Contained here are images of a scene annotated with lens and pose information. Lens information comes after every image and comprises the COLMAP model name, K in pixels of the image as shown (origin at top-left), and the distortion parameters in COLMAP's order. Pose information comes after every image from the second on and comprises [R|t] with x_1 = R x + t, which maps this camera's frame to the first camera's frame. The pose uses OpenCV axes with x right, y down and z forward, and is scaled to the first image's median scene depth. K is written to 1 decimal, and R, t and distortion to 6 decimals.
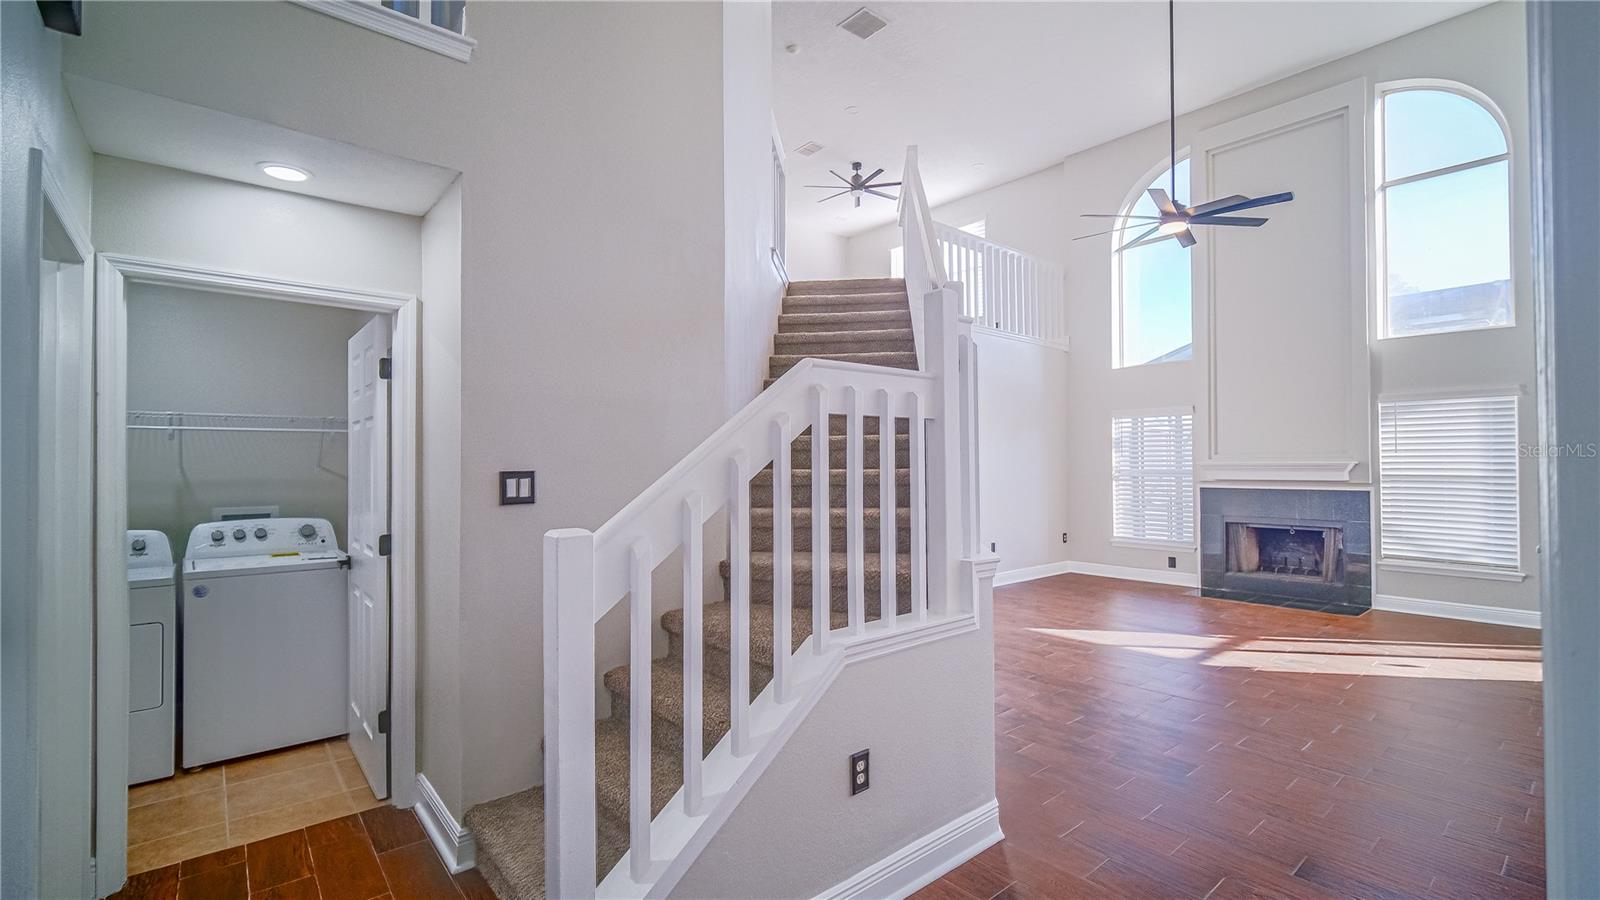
lens RADIAL K [[684.5, 0, 808.9], [0, 684.5, 455.0], [0, 0, 1]] dist [-0.002354, -0.000374]
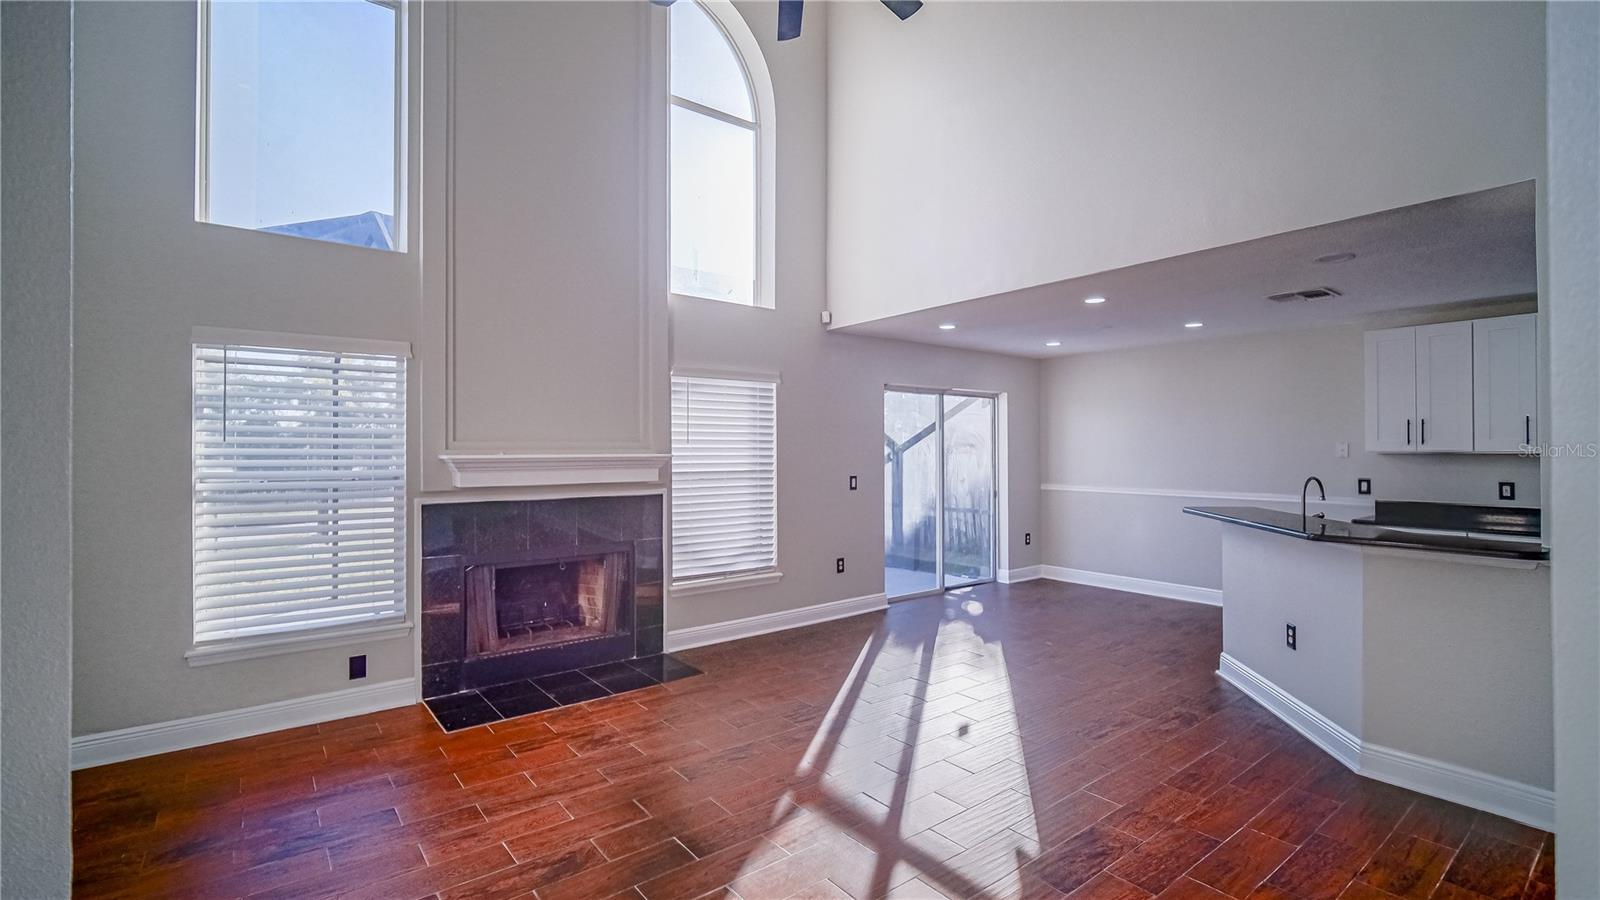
lens RADIAL K [[710.2, 0, 793.2], [0, 710.2, 444.0], [0, 0, 1]] dist [0.000121, -0.000070]
pose [[0.040999, 0.014804, 0.999049, 0.059793], [-0.009144, 0.999854, -0.014441, 0.008035], [-0.999117, -0.008543, 0.041129, 0.811029]]
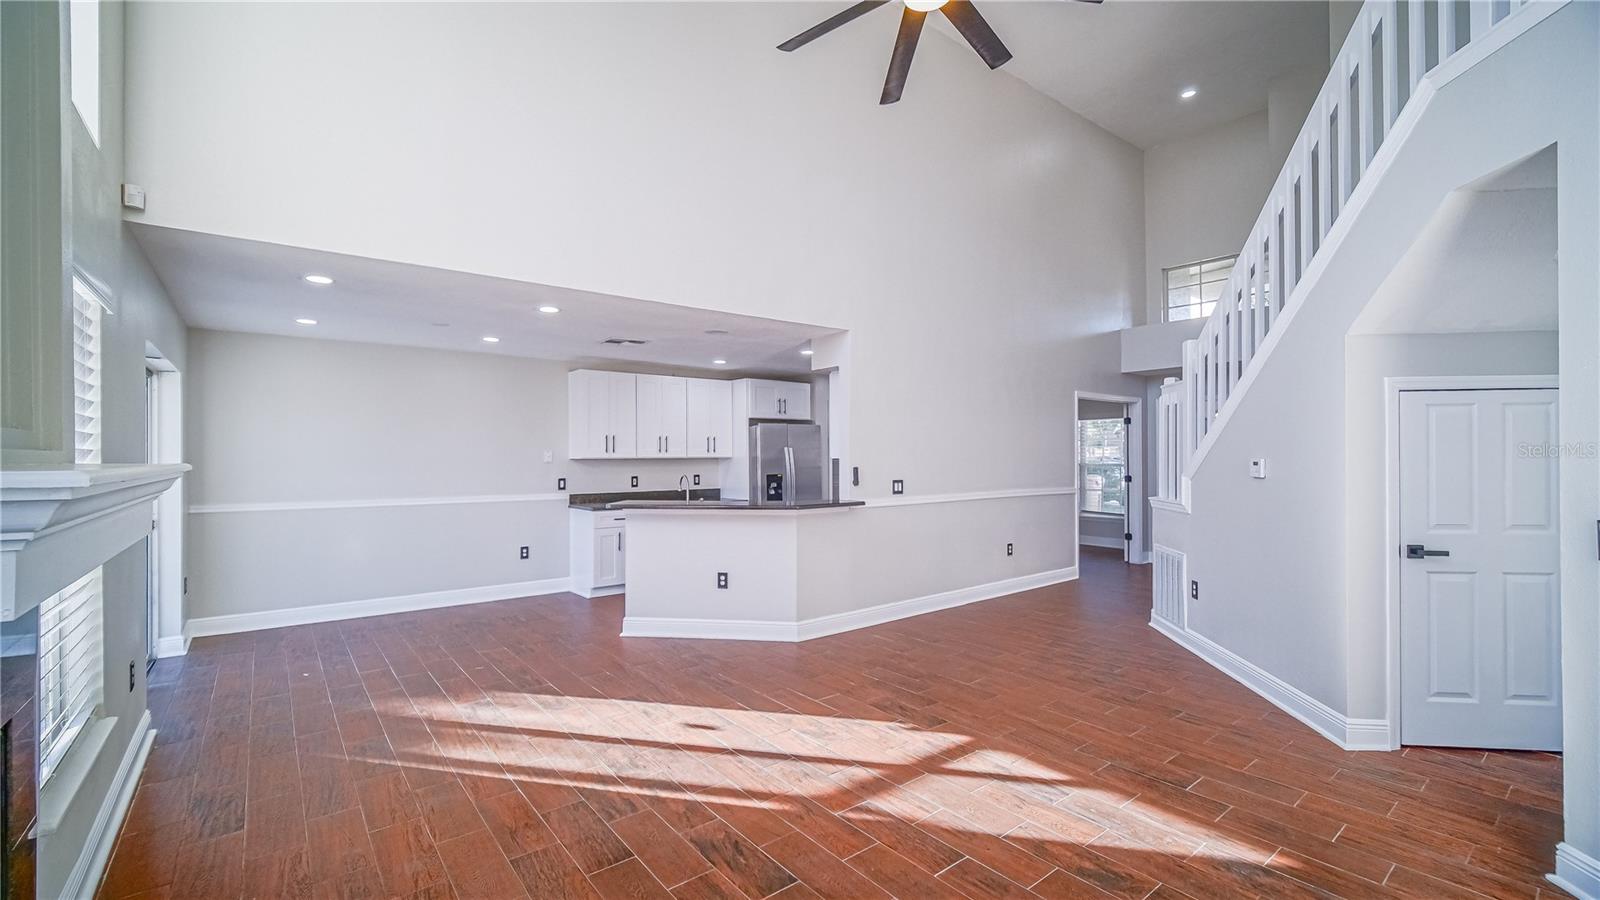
lens RADIAL K [[684.5, 0, 808.9], [0, 684.5, 455.0], [0, 0, 1]] dist [-0.002354, -0.000374]
pose [[-0.999672, 0.012613, 0.022286, 0.505622], [0.012258, 0.999797, -0.016013, 0.015802], [-0.022483, -0.015734, -0.999623, 1.233609]]
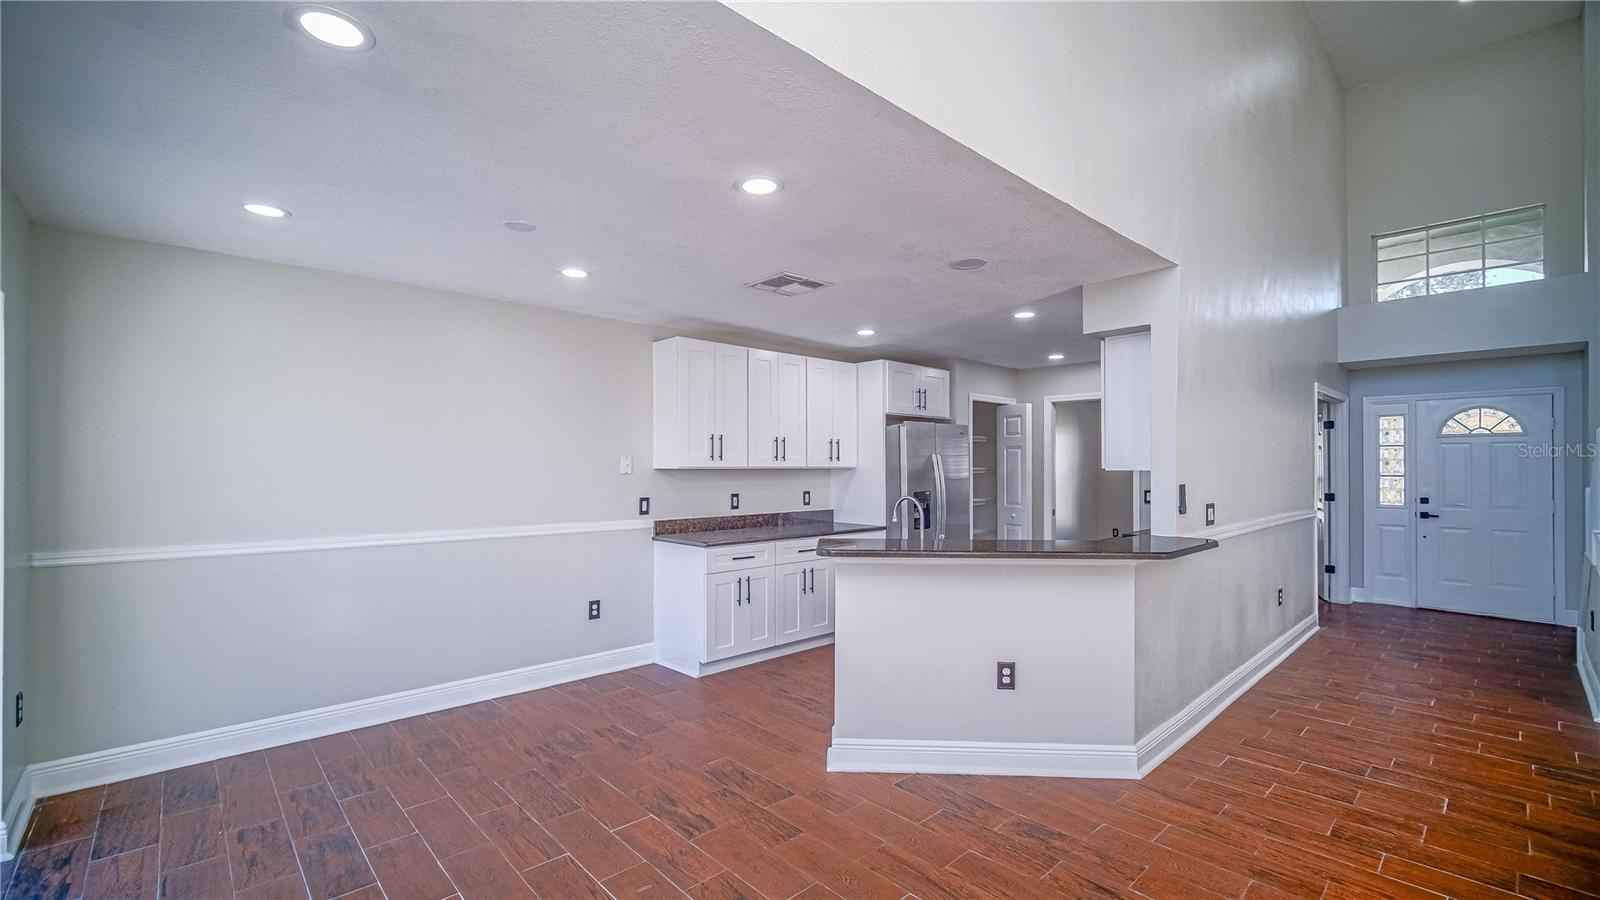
lens RADIAL K [[675.7, 0, 800.0], [0, 675.7, 466.8], [0, 0, 1]] dist [-0.001243, -0.000089]
pose [[-0.998434, 0.007806, -0.055403, 0.787208], [0.008537, 0.999880, -0.012962, 0.008477], [0.055295, -0.013414, -0.998380, 0.903107]]
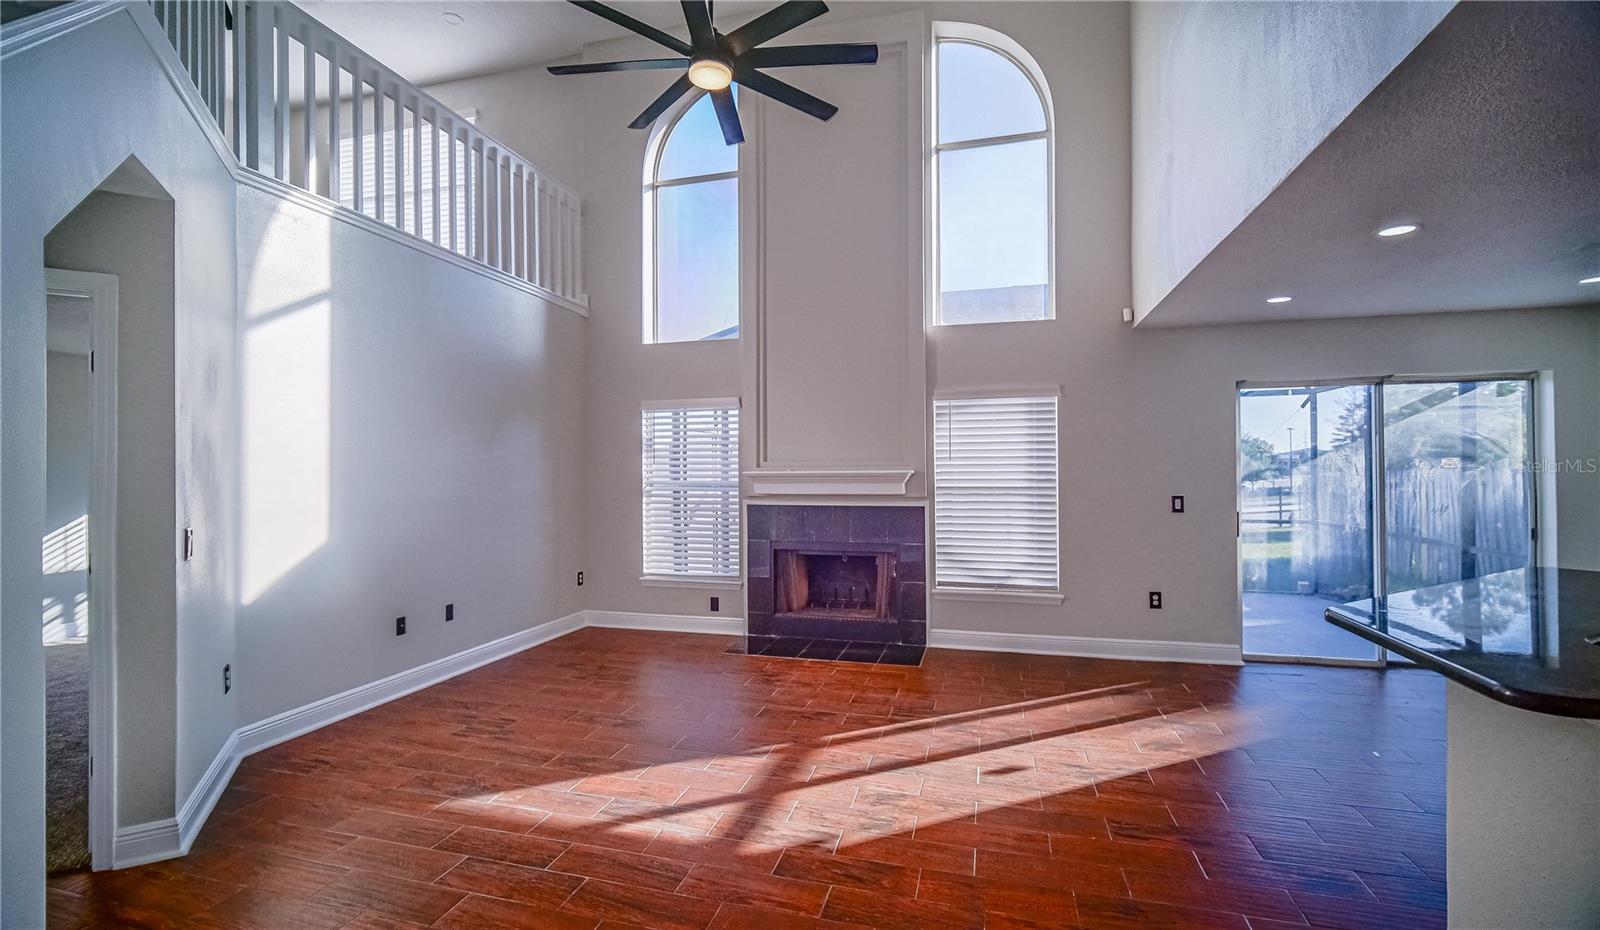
lens RADIAL K [[675.6, 0, 793.0], [0, 675.6, 471.4], [0, 0, 1]] dist [0.000940, -0.000007]
pose [[0.831798, 0.004665, 0.555058, 0.224981], [-0.006674, 0.999976, 0.001597, 0.009813], [-0.555038, -0.005033, 0.831810, 0.395299]]
